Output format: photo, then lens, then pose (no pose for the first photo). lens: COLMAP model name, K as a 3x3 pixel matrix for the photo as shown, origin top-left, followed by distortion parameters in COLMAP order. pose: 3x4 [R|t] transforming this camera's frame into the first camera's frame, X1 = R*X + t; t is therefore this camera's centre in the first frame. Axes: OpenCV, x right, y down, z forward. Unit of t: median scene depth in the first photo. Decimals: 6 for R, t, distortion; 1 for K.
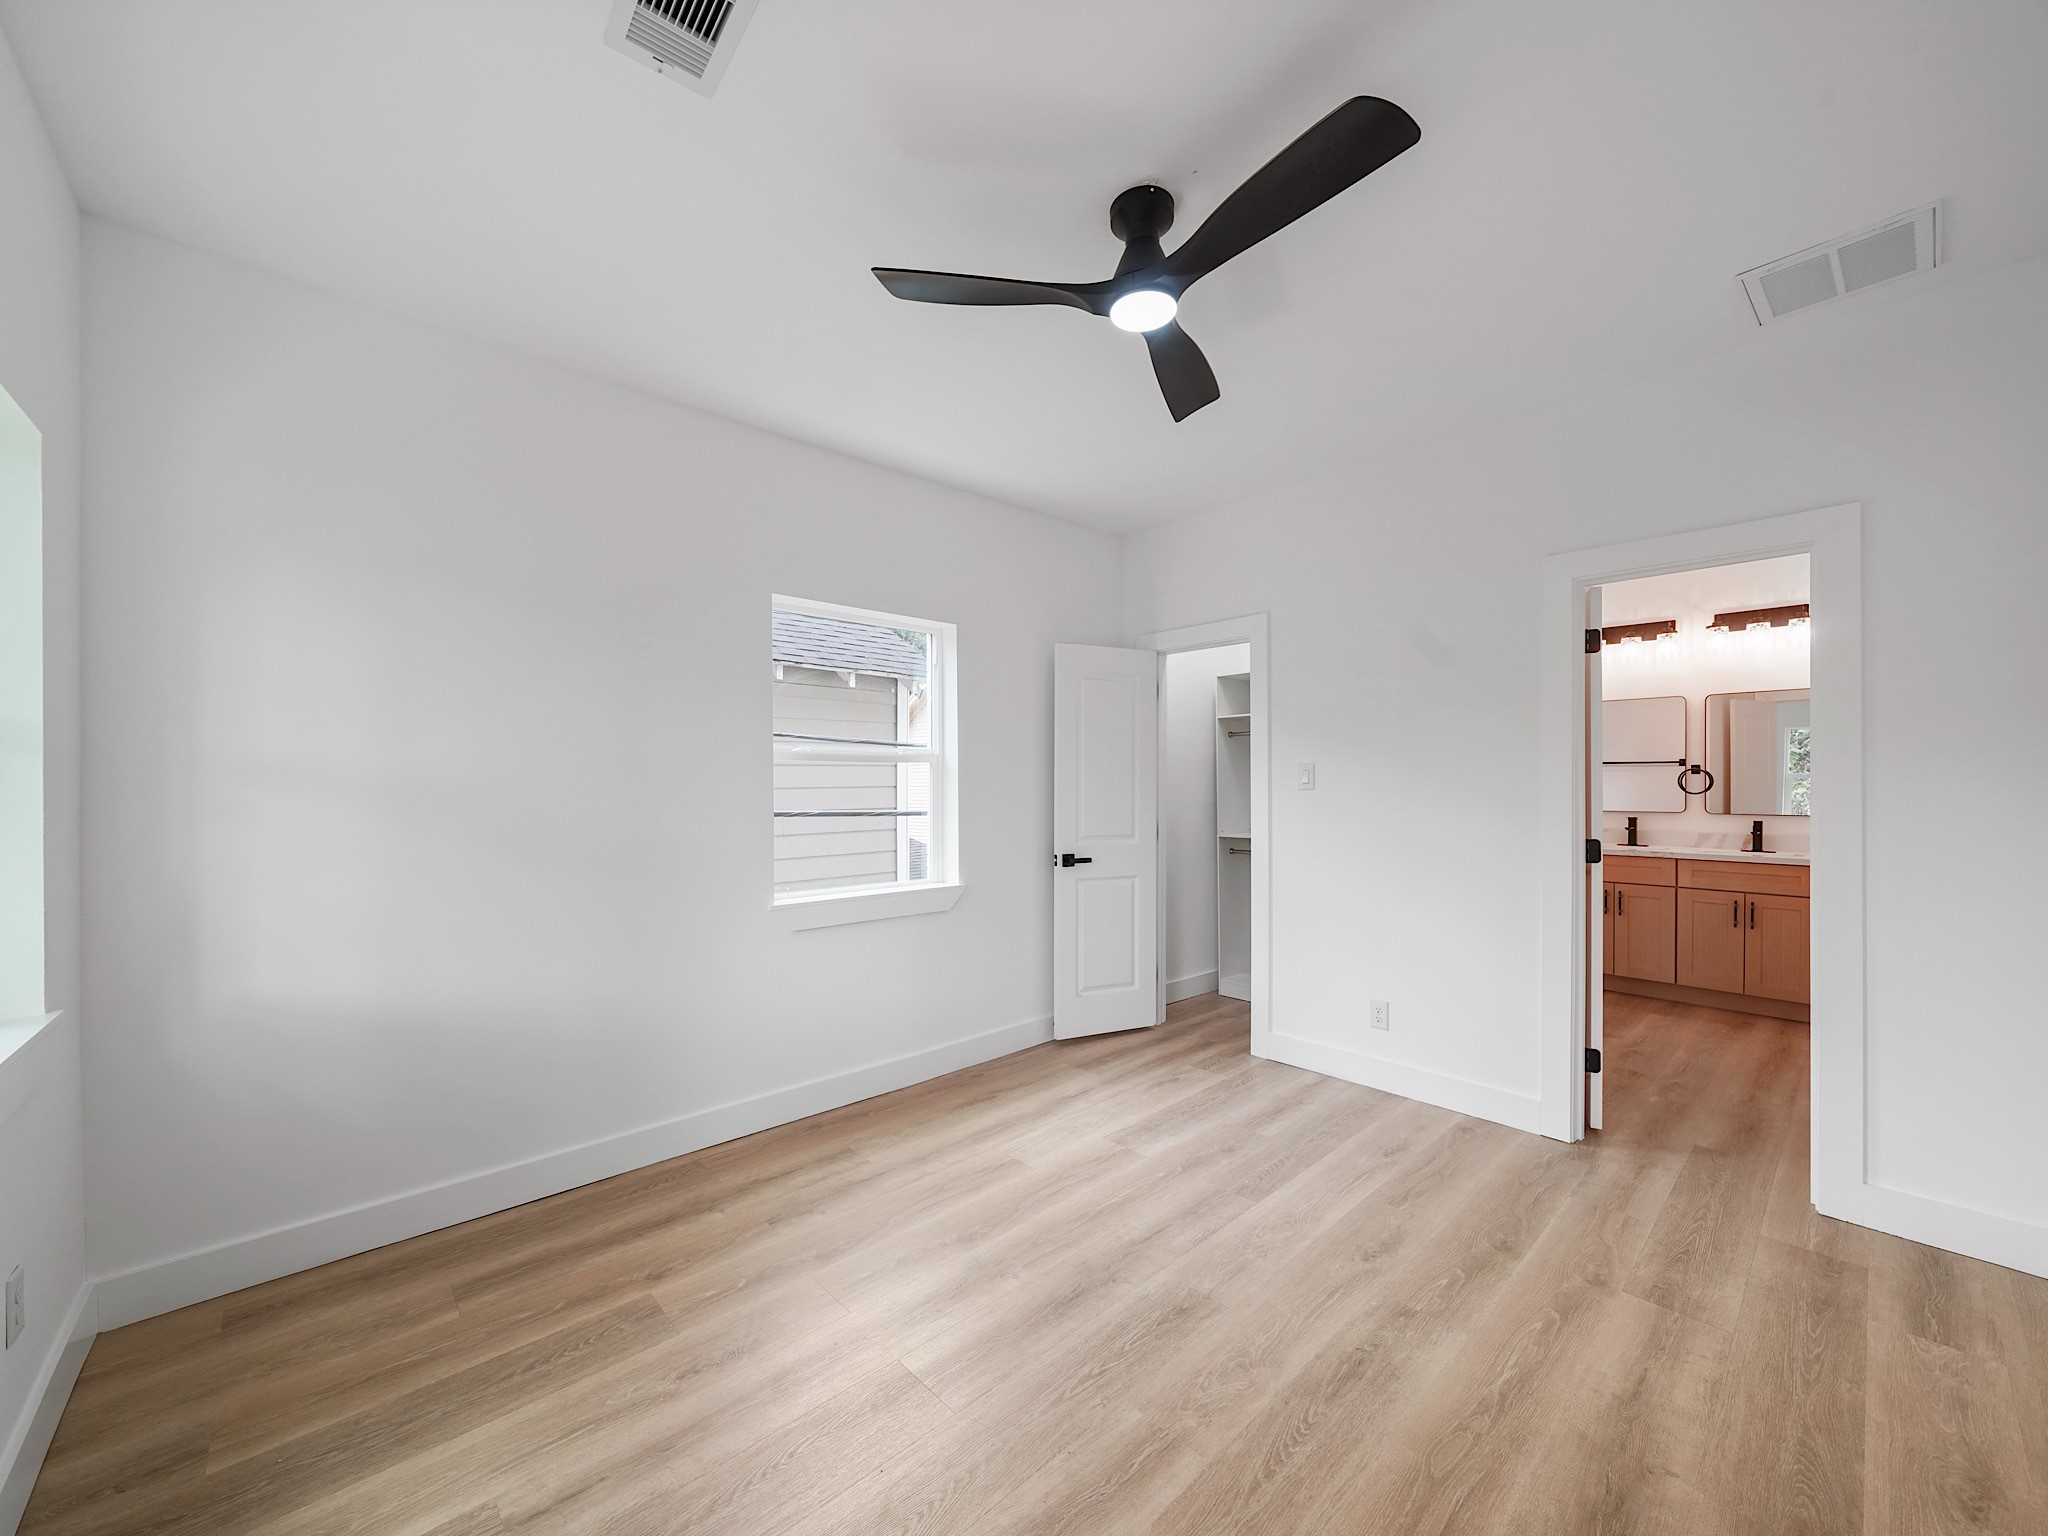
lens RADIAL K [[790.5, 0, 1013.2], [0, 790.5, 764.9], [0, 0, 1]] dist [-0.004361, -0.000929]
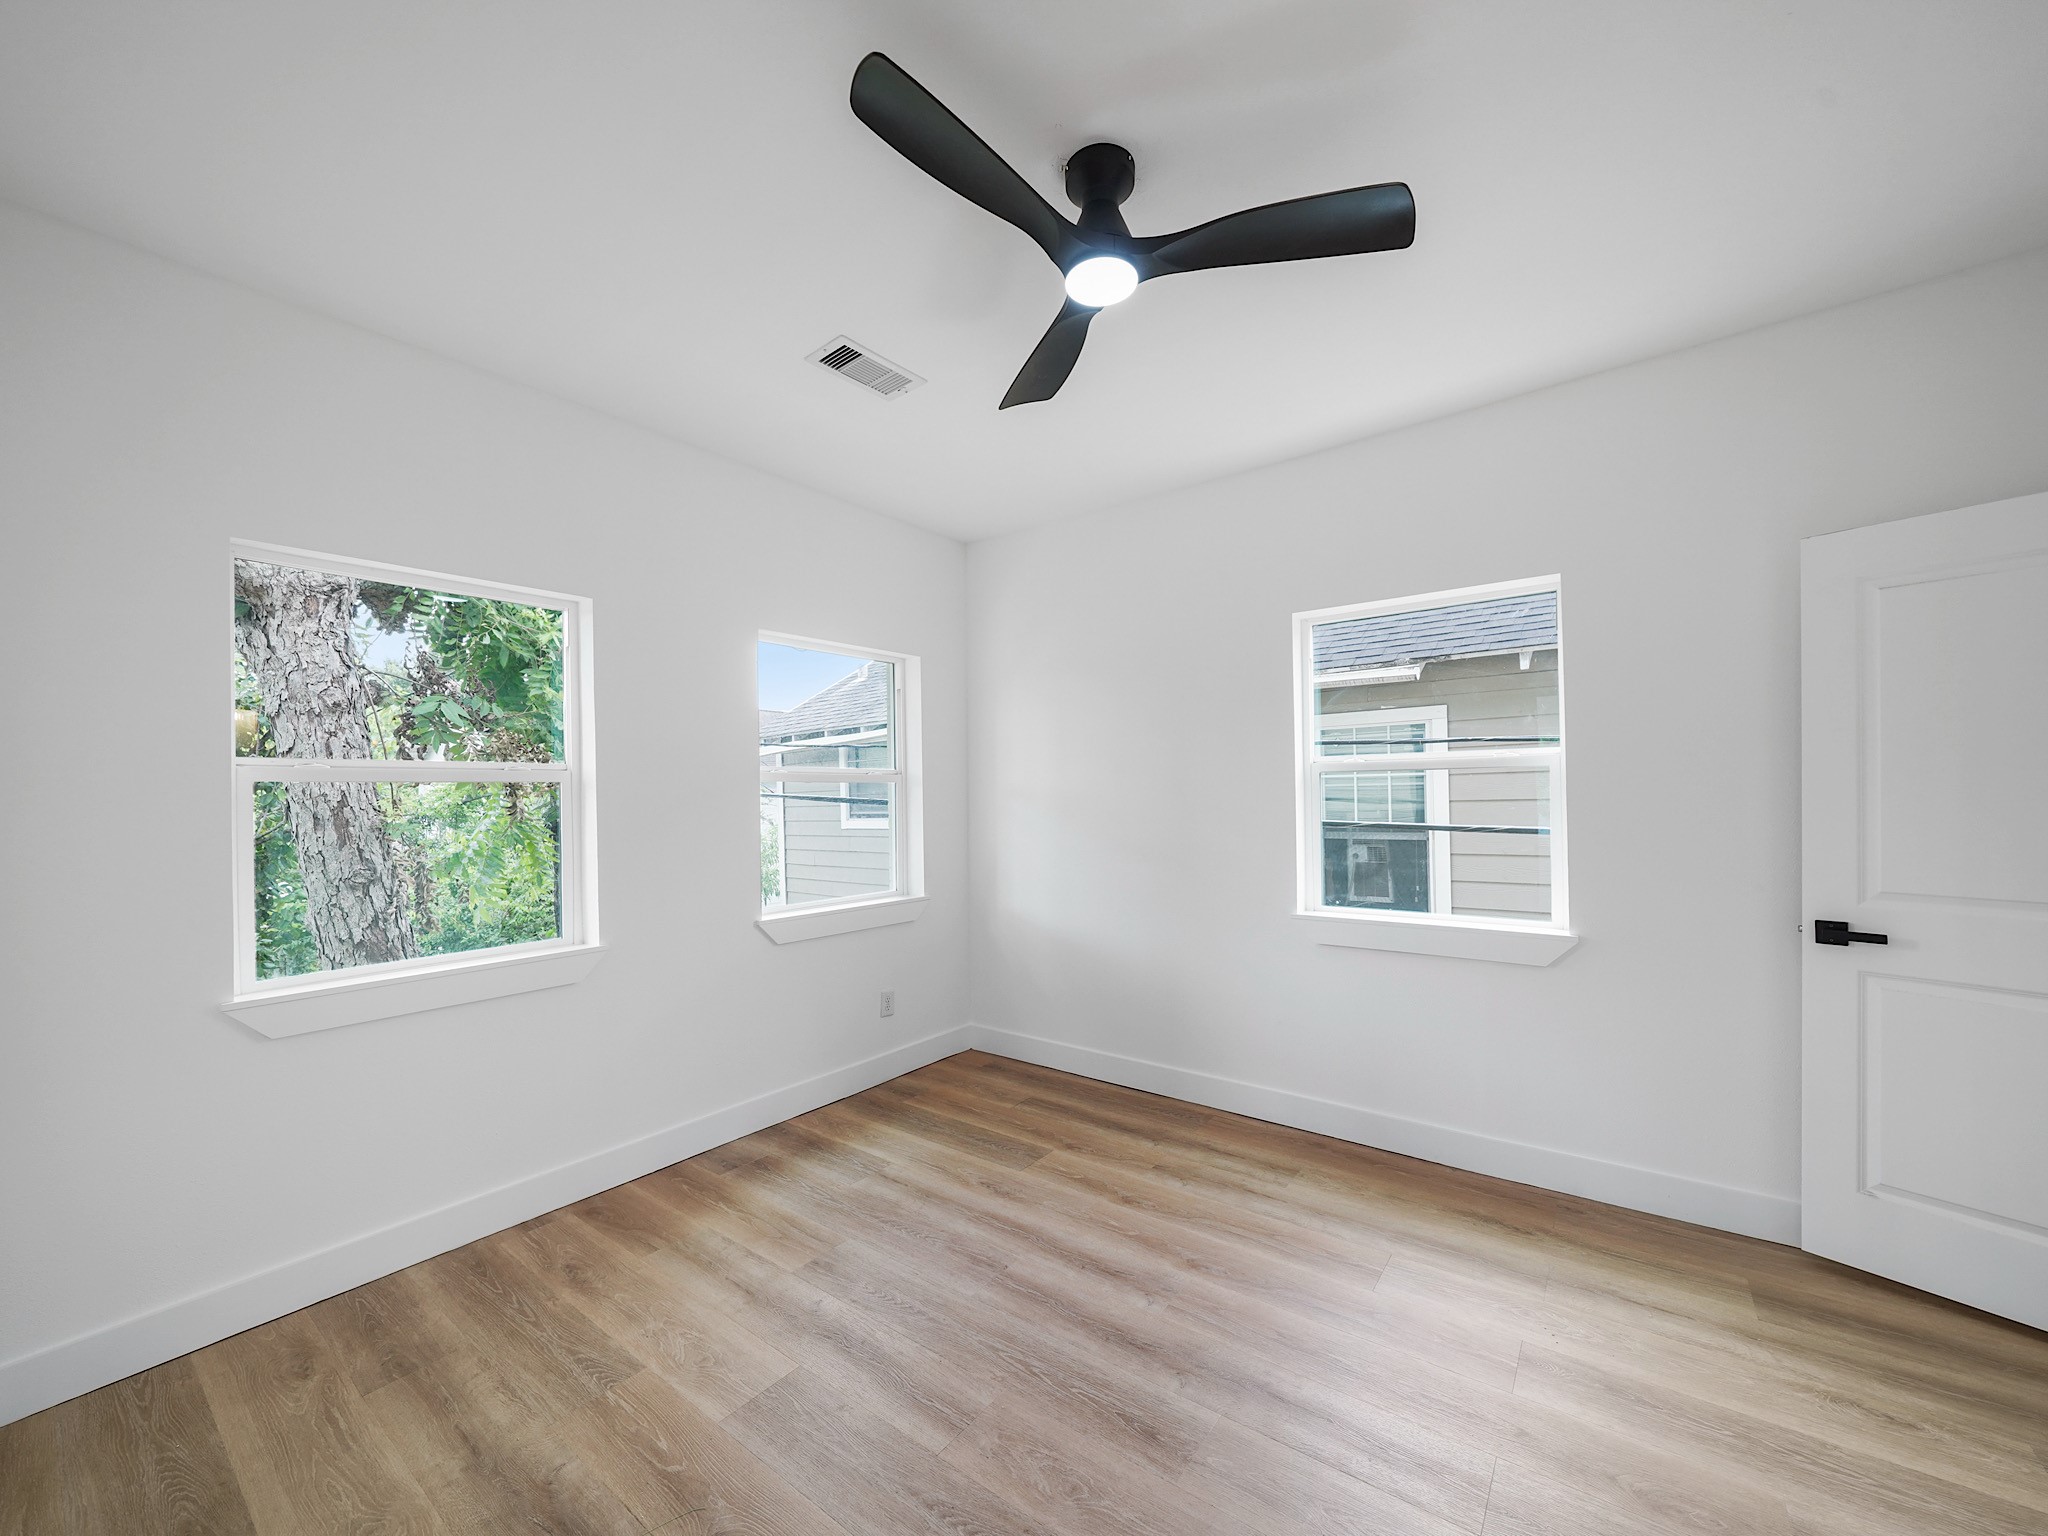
lens RADIAL K [[790.5, 0, 1029.6], [0, 790.5, 776.7], [0, 0, 1]] dist [-0.004361, -0.000929]
pose [[0.183174, -0.027592, -0.982693, 0.848883], [0.033851, 0.999190, -0.021745, 0.011436], [0.982498, -0.029282, 0.183960, 0.614640]]
